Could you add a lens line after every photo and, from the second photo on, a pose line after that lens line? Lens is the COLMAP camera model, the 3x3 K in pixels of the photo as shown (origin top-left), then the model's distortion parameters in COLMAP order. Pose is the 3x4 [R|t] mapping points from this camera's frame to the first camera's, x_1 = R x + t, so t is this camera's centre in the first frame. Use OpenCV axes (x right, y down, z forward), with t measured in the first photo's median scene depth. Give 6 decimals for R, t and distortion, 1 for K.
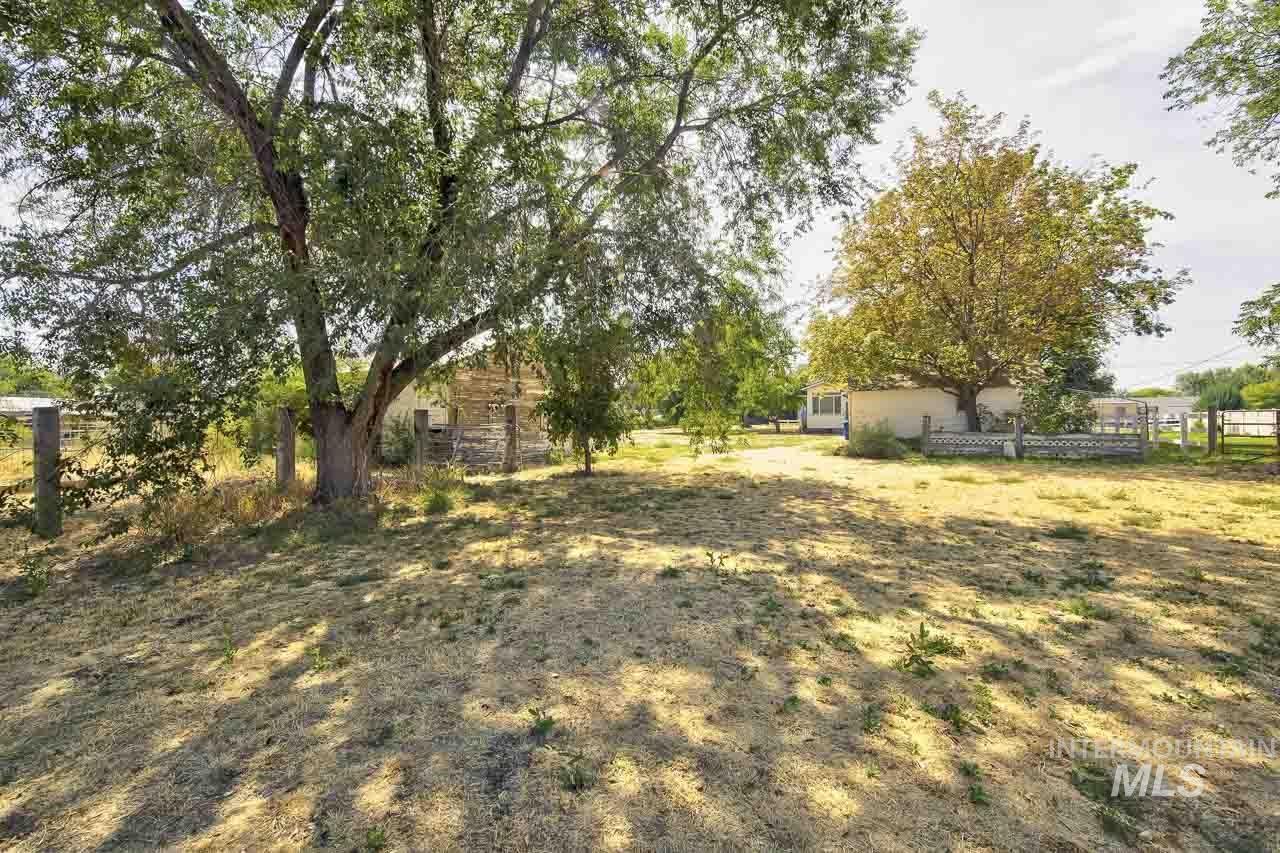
lens RADIAL K [[539.2, 0, 640.0], [0, 539.2, 426.5], [0, 0, 1]] dist [0.001639, 0.000138]
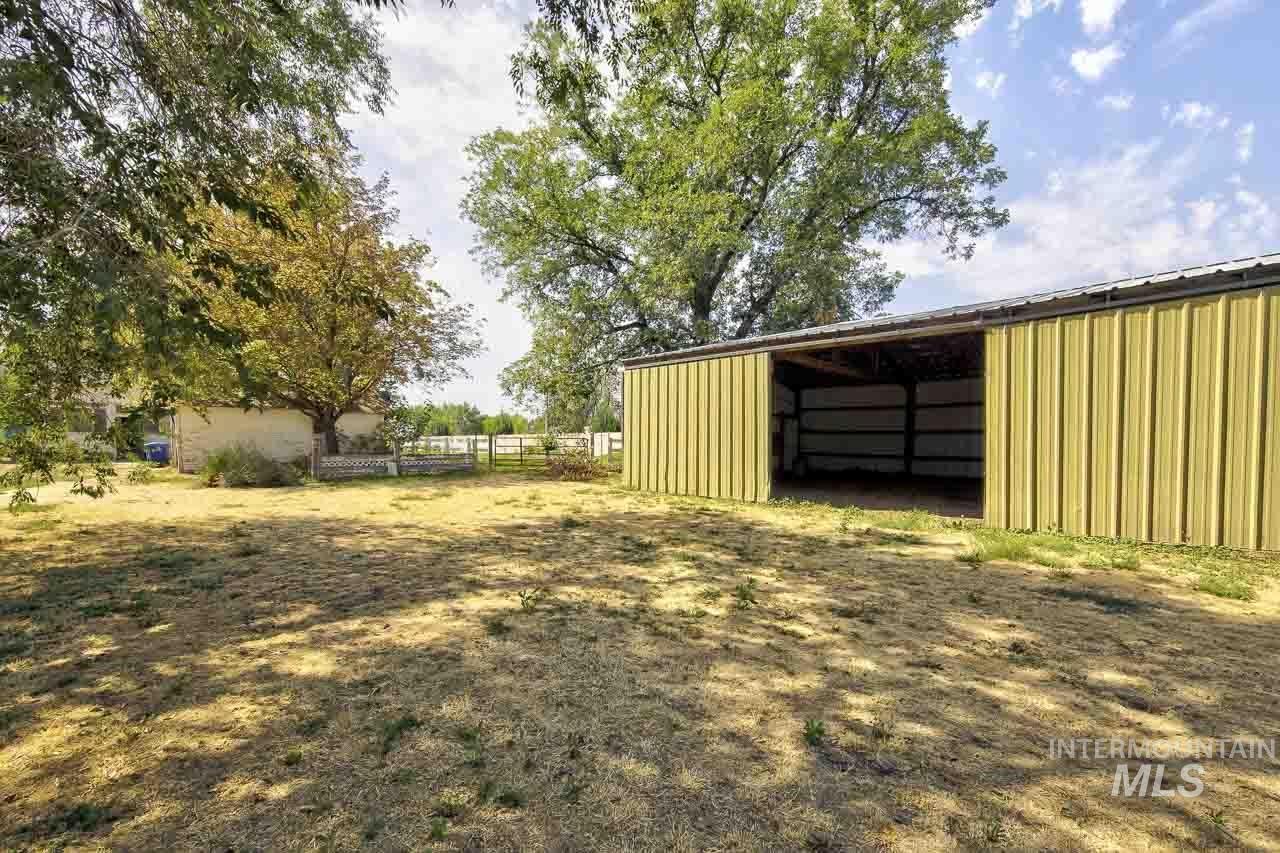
lens RADIAL K [[529.1, 0, 640.0], [0, 529.1, 426.5], [0, 0, 1]] dist [-0.000586, -0.000074]
pose [[0.285356, 0.028467, 0.957999, -0.854430], [0.008448, 0.999445, -0.032215, -0.024991], [-0.958384, 0.017285, 0.284958, 0.659794]]
